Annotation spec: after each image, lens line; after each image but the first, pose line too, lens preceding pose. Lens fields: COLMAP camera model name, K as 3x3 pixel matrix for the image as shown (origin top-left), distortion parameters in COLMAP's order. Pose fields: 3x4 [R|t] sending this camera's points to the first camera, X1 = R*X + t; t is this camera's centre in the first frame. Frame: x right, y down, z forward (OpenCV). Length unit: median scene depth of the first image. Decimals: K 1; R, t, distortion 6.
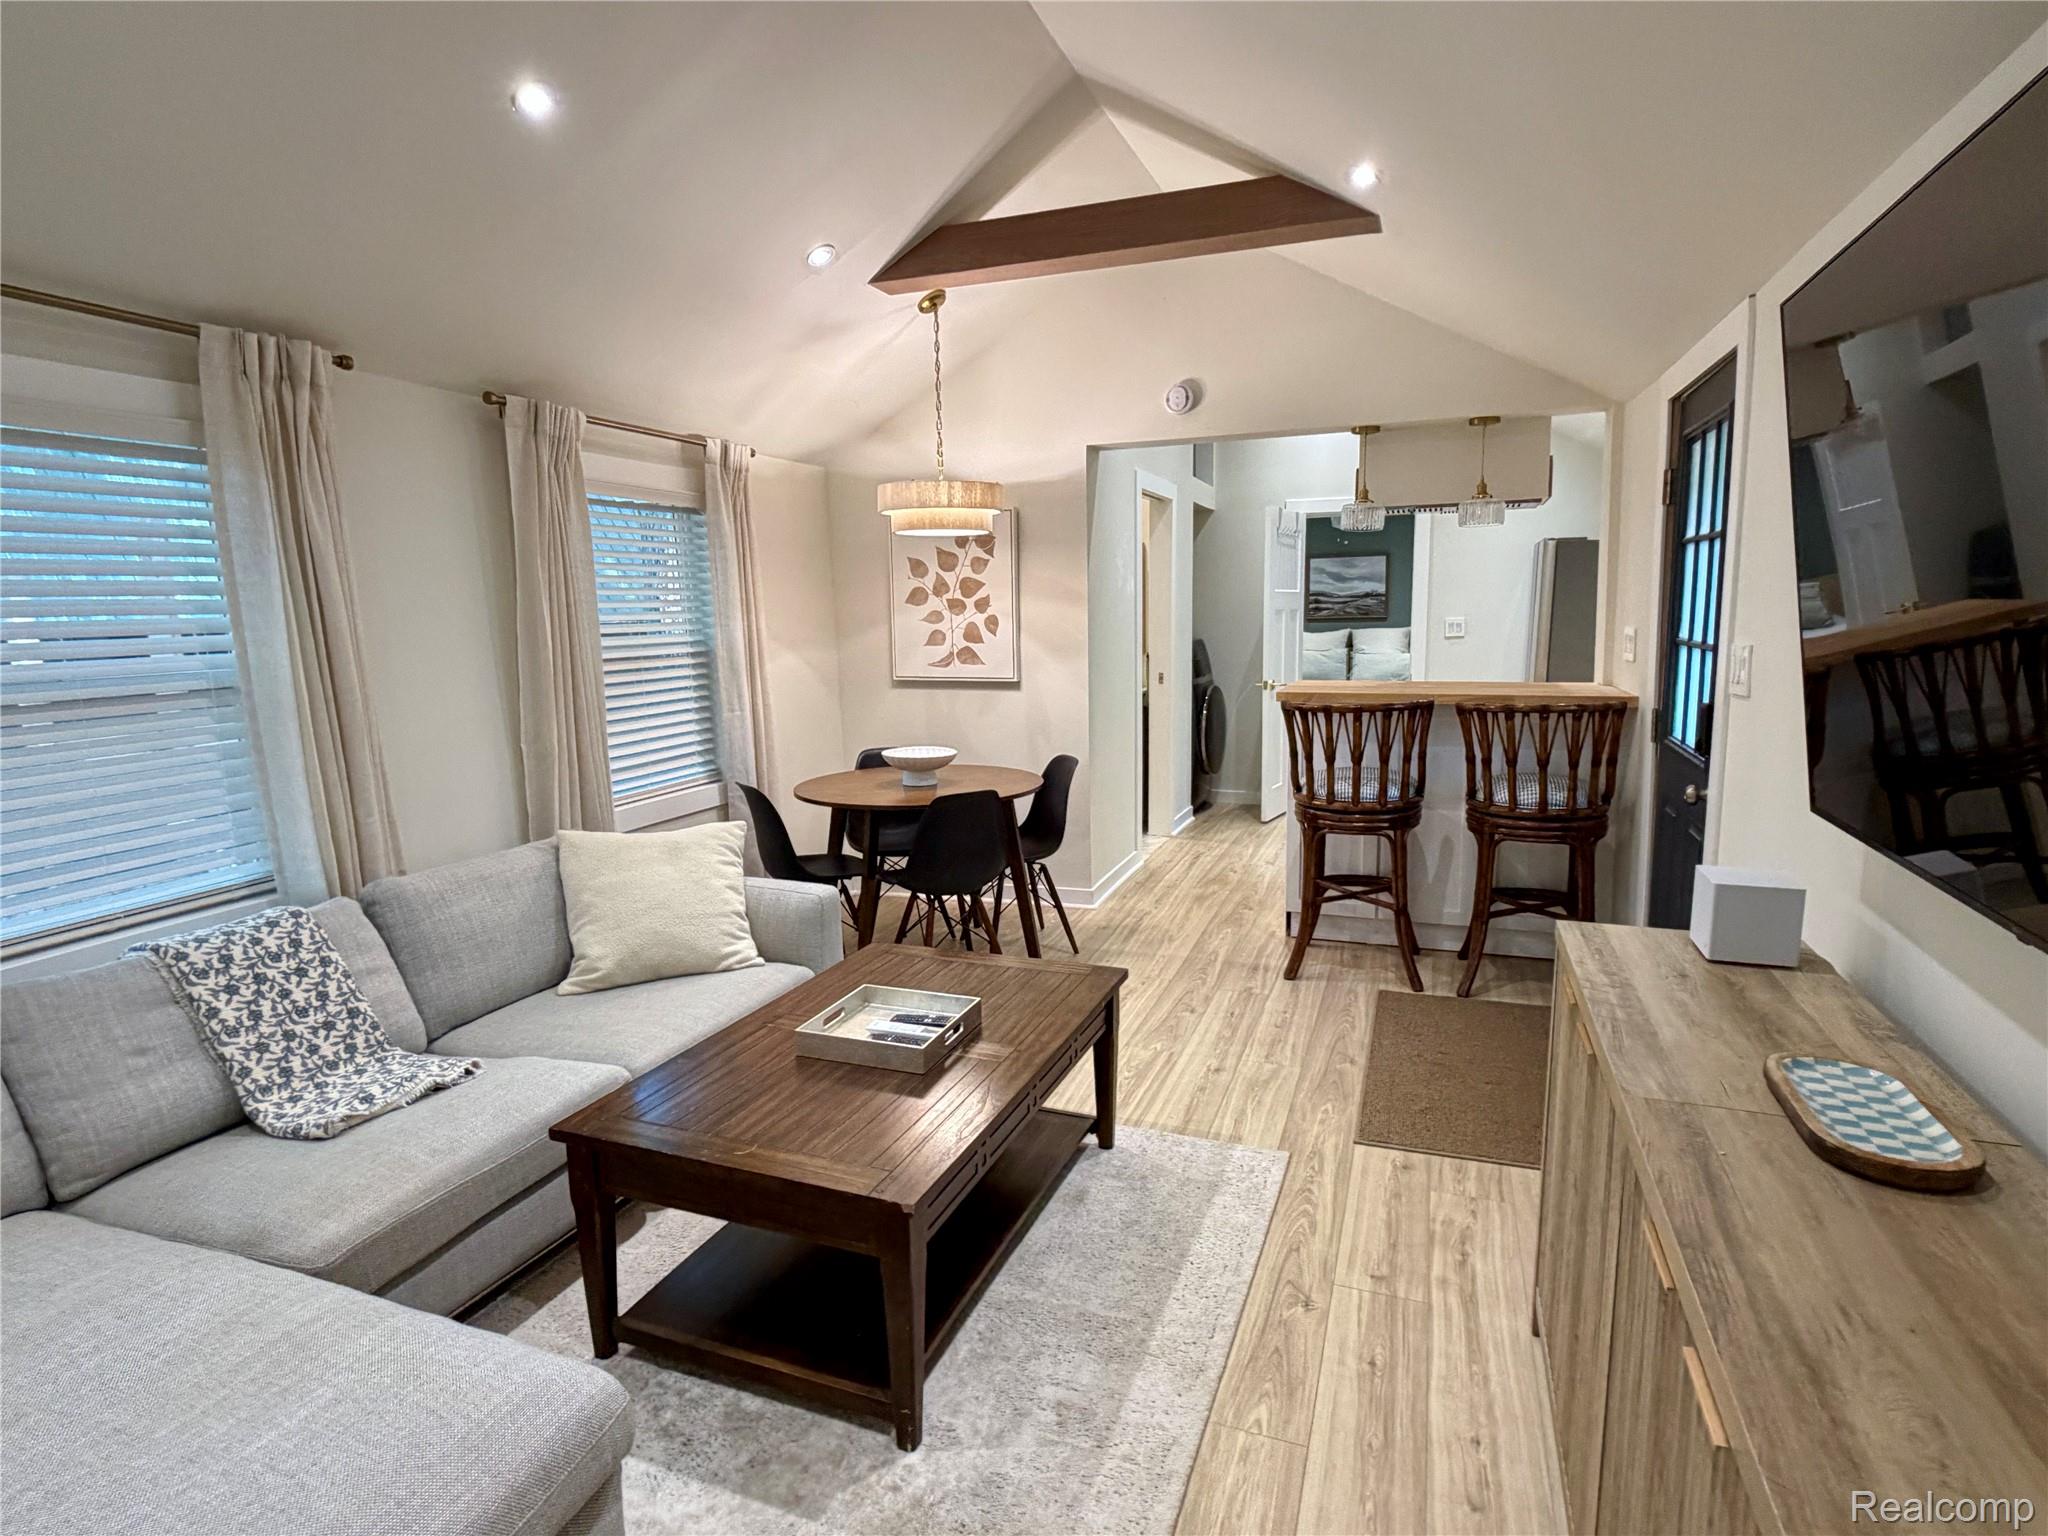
lens RADIAL K [[1098.8, 0, 1016.4], [0, 1098.8, 778.9], [0, 0, 1]] dist [-0.003718, -0.000296]
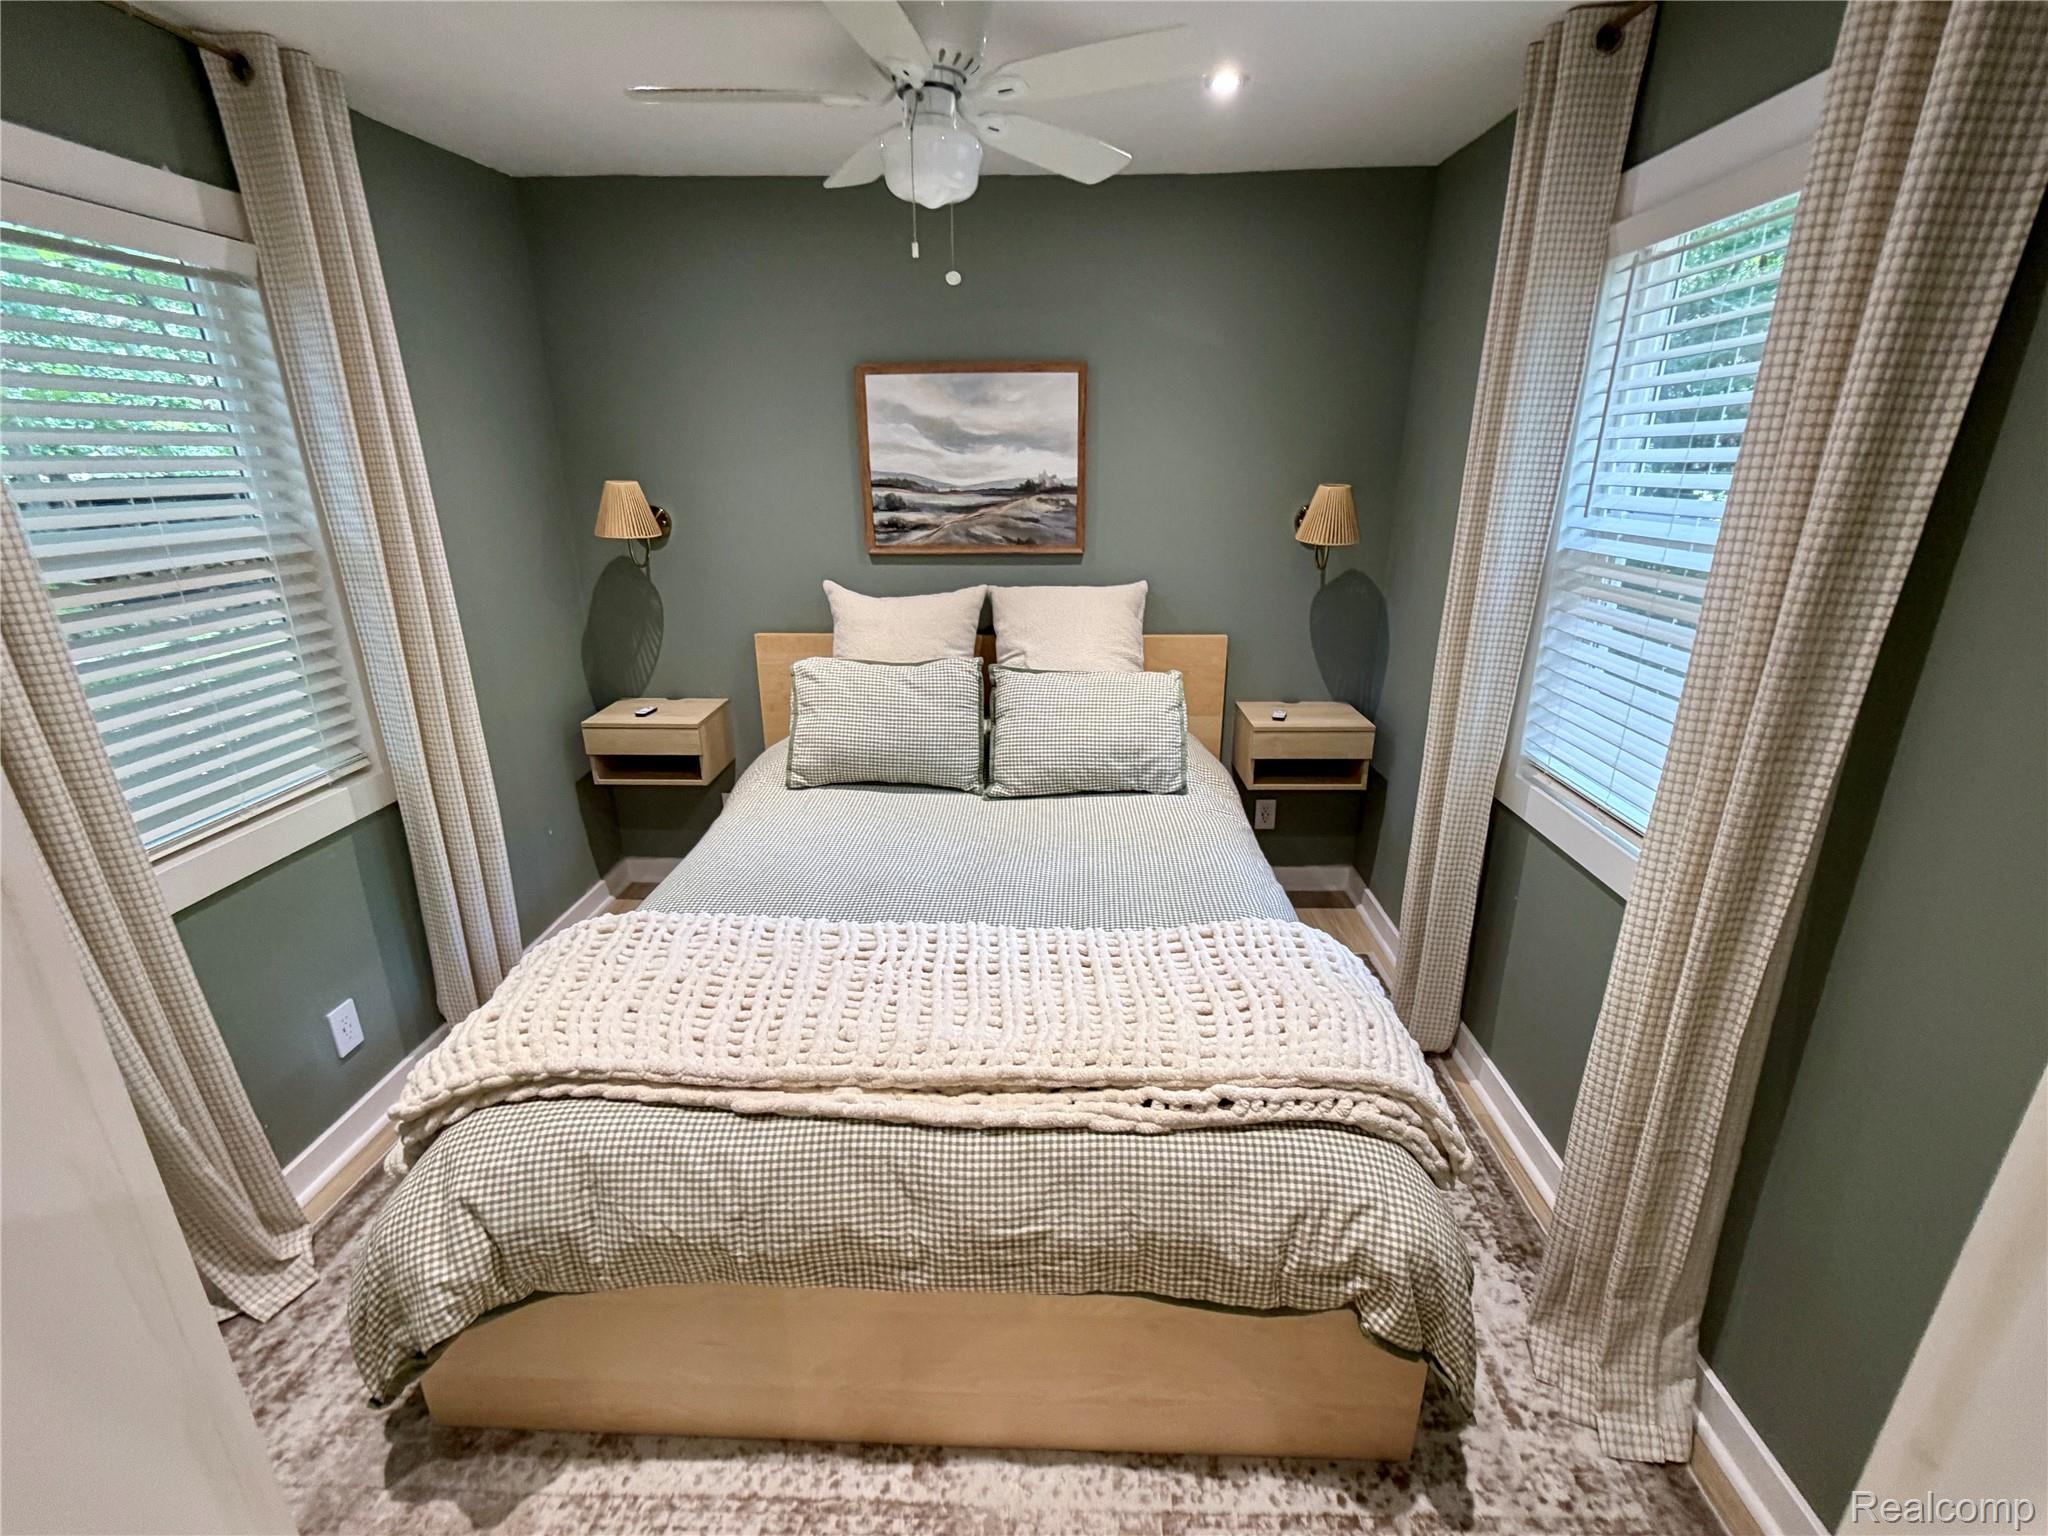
lens RADIAL K [[915.3, 0, 1026.5], [0, 915.3, 764.1], [0, 0, 1]] dist [-0.000062, -0.000009]
pose [[0.947130, -0.083568, 0.309777, 0.489140], [0.033099, 0.985782, 0.164736, -0.285624], [-0.319139, -0.145773, 0.936430, 1.581407]]
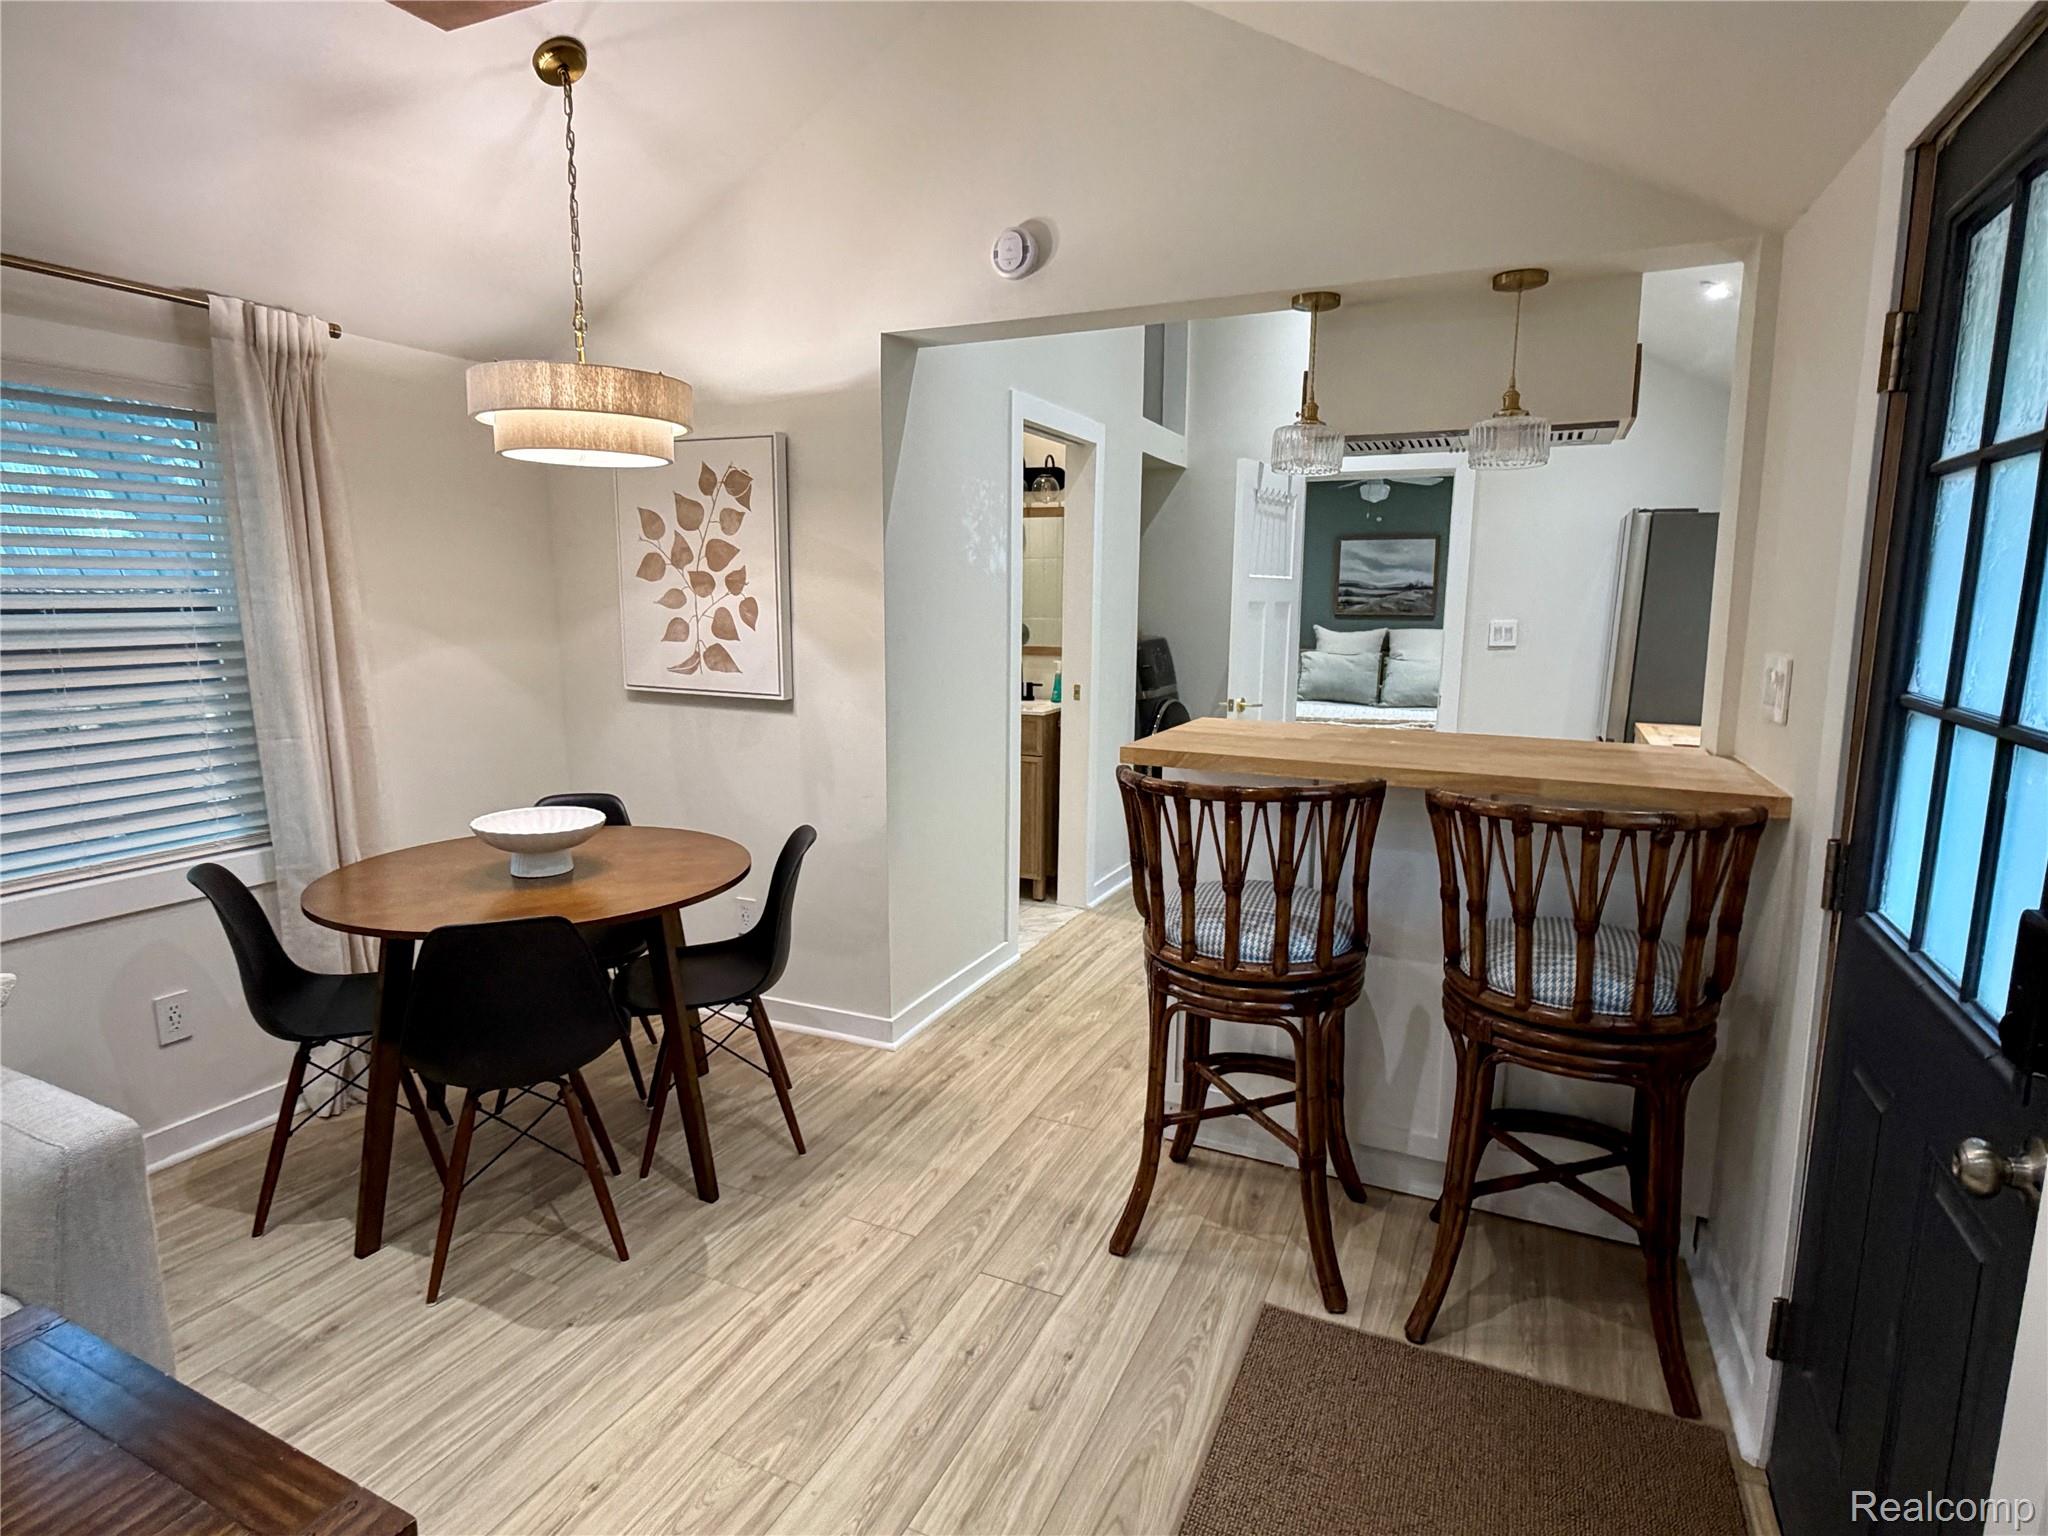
lens RADIAL K [[1087.3, 0, 1020.8], [0, 1087.3, 773.4], [0, 0, 1]] dist [-0.002357, -0.000327]
pose [[0.996810, 0.039797, -0.069185, 0.210222], [-0.039028, 0.999161, 0.012433, -0.065525], [0.069622, -0.009693, 0.997526, 0.404034]]
